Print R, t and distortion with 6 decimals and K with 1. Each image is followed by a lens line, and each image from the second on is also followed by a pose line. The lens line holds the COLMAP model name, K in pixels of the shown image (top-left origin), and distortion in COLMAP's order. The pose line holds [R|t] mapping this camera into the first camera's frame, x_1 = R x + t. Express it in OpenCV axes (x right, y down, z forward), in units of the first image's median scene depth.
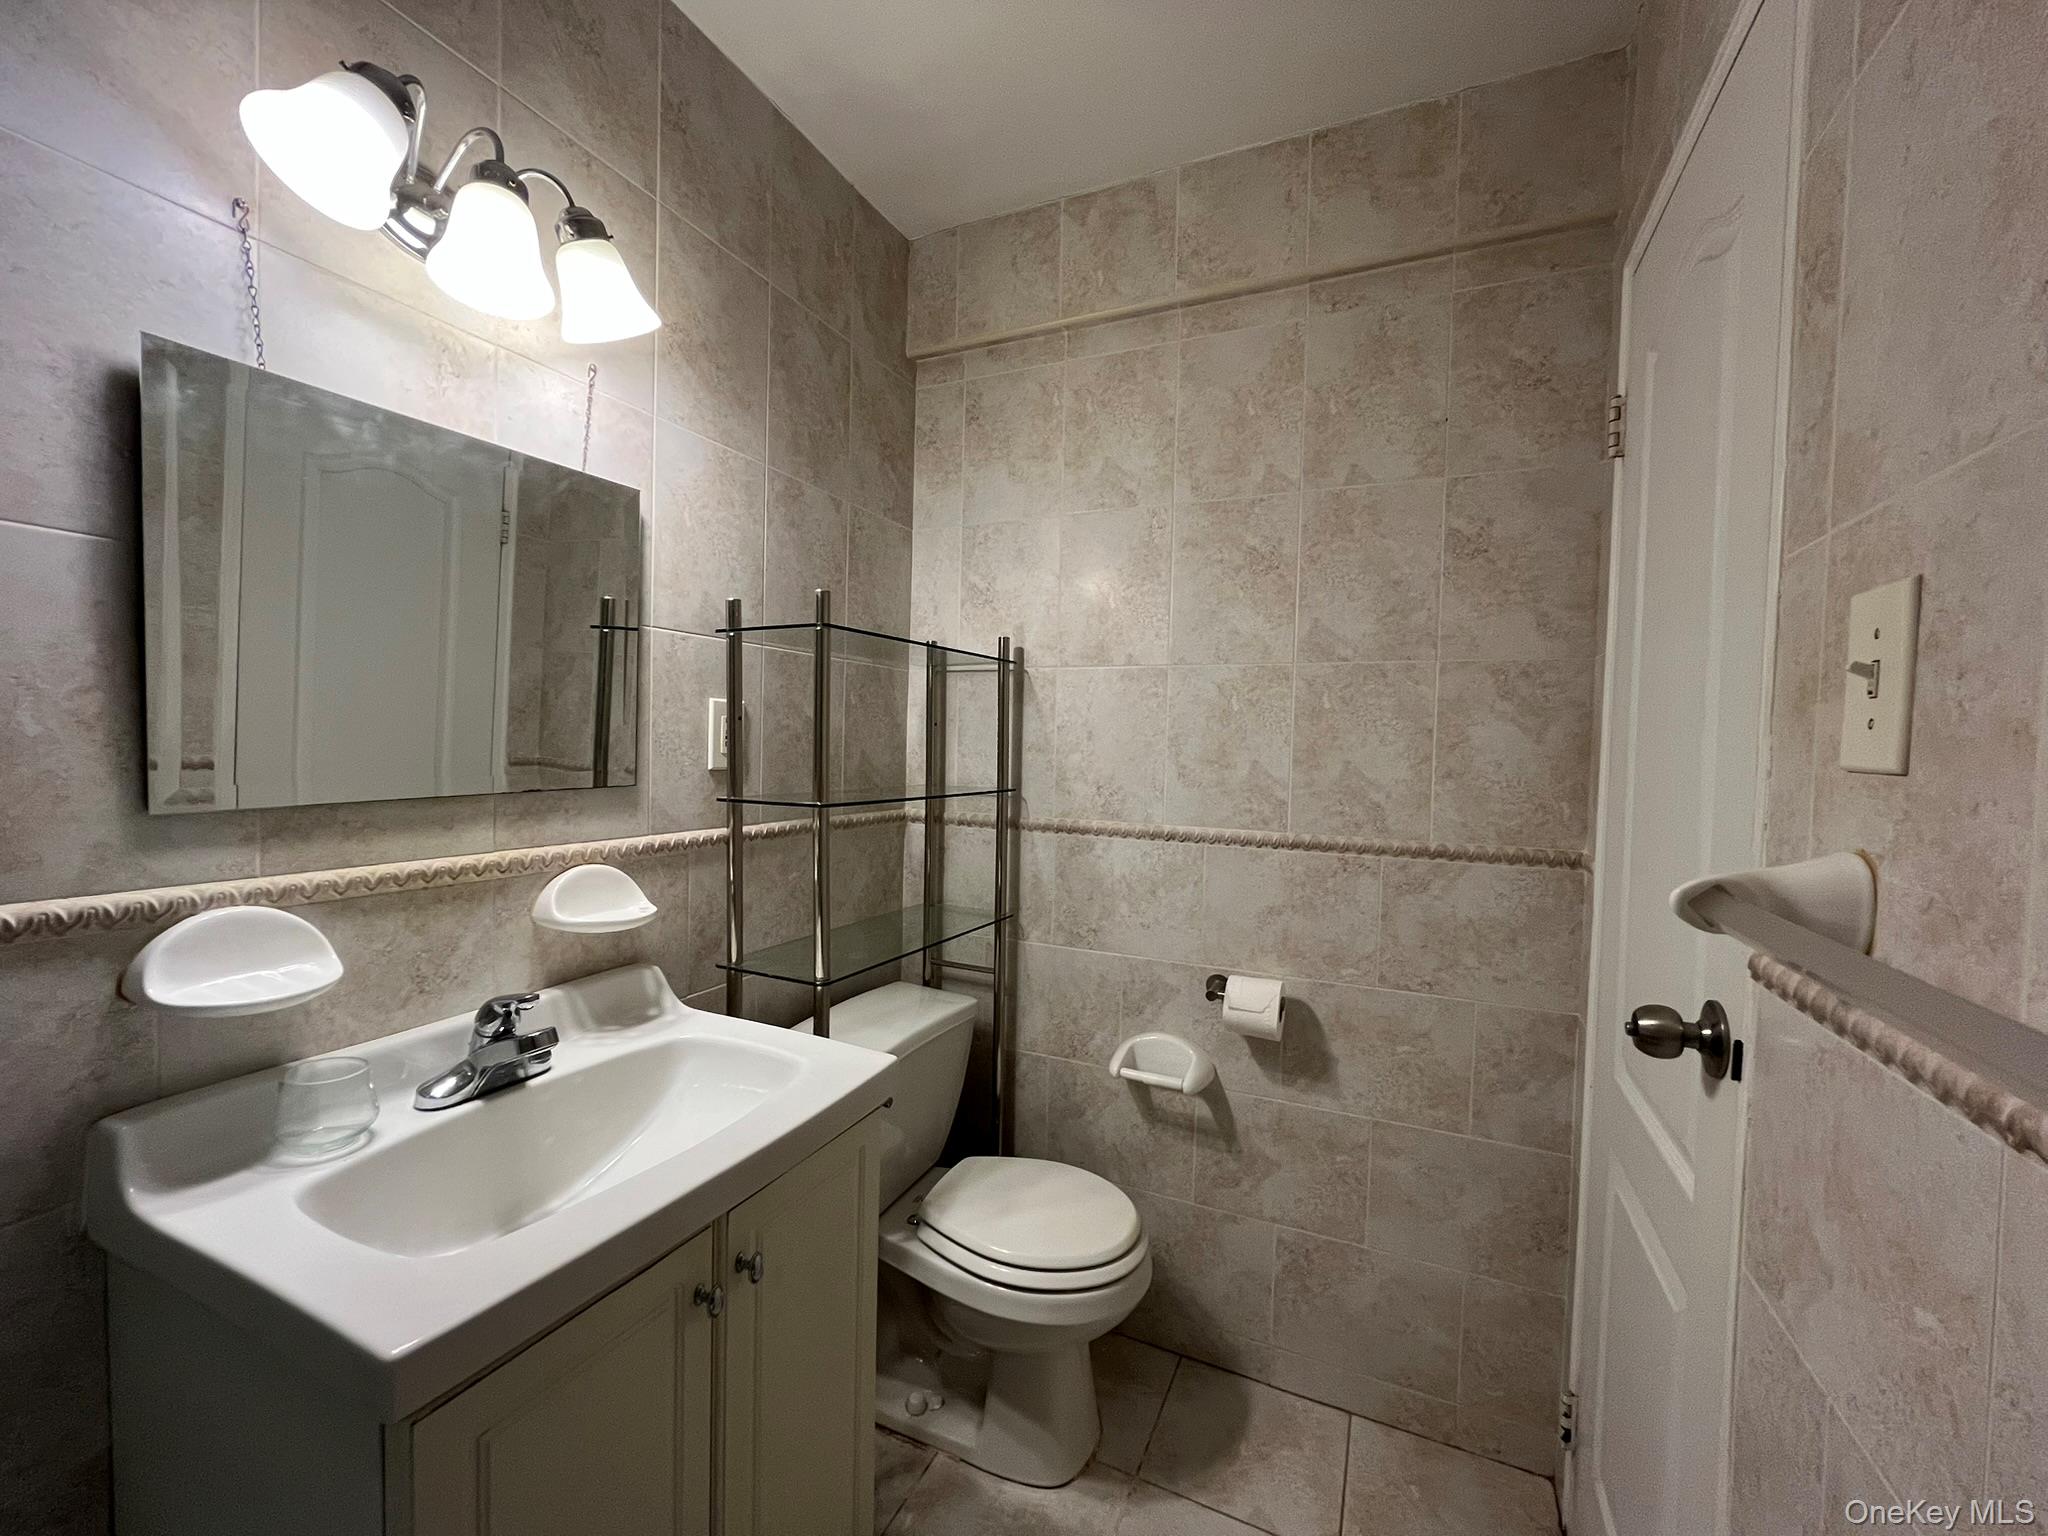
lens RADIAL K [[834.5, 0, 1017.6], [0, 834.5, 776.8], [0, 0, 1]] dist [-0.005255, -0.000305]
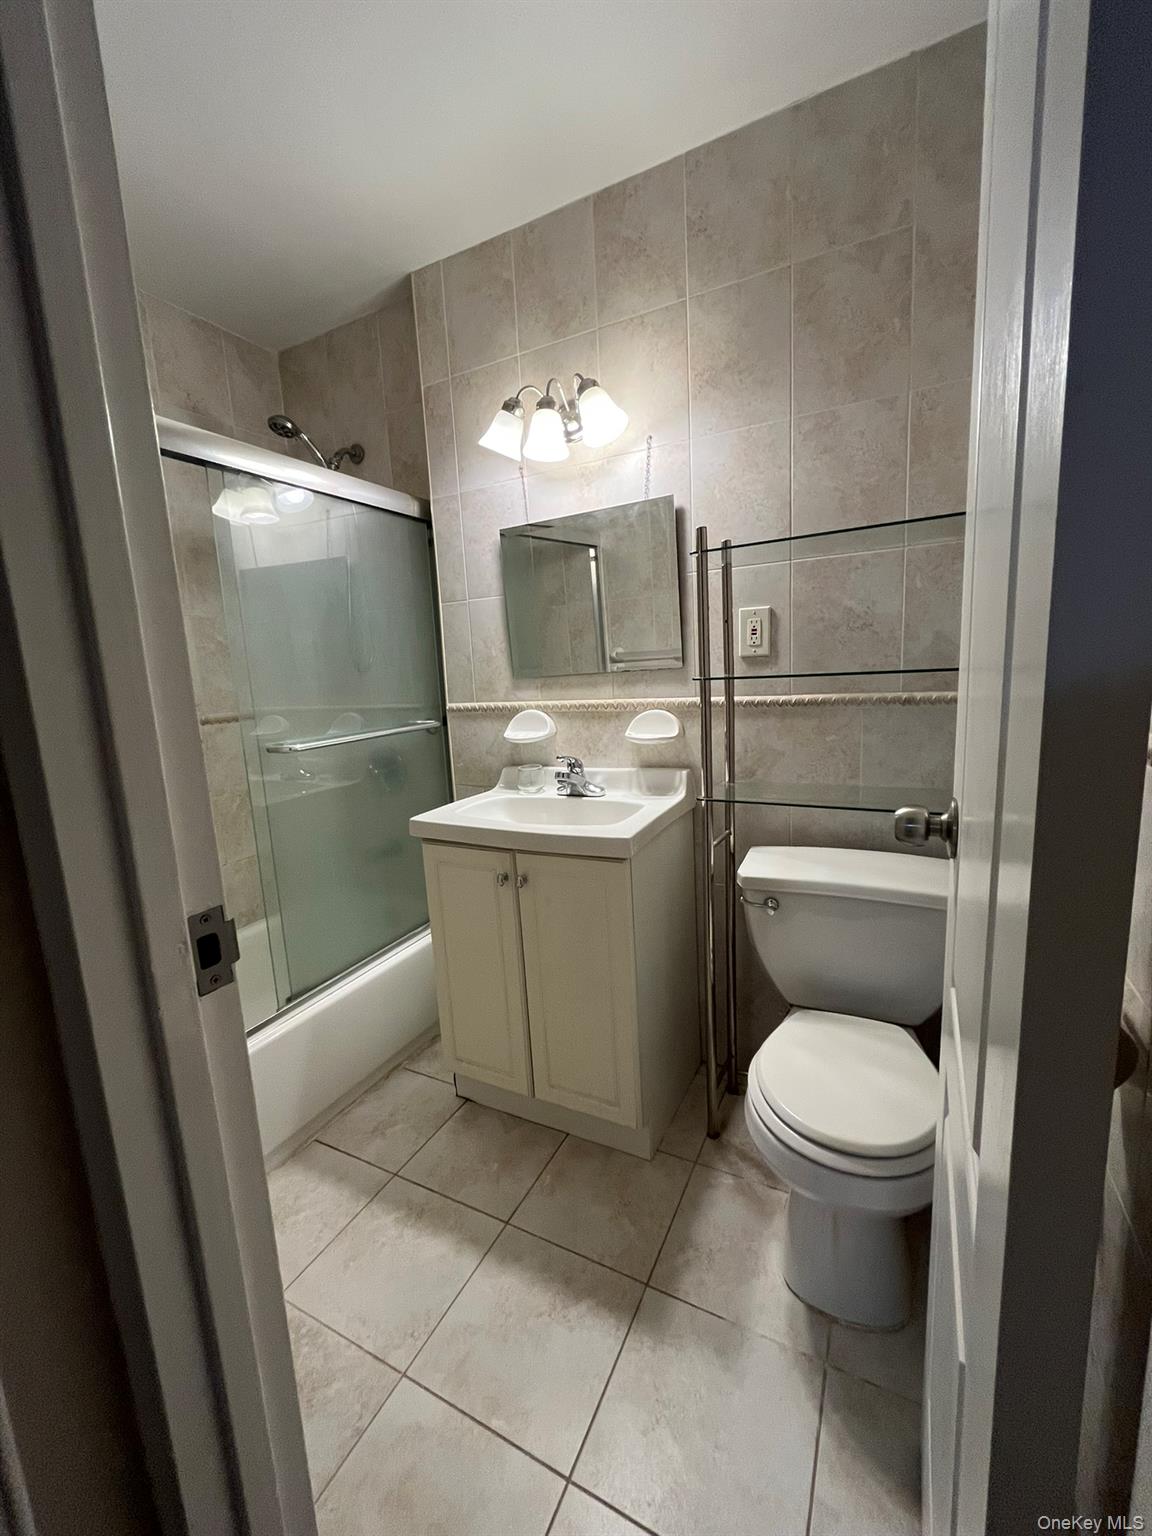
lens RADIAL K [[625.9, 0, 572.7], [0, 625.9, 764.6], [0, 0, 1]] dist [-0.005255, -0.000305]
pose [[-0.044246, 0.138245, -0.989409, 0.868617], [0.015636, 0.990354, 0.137677, 0.026969], [0.998898, -0.009378, -0.045981, 0.806480]]
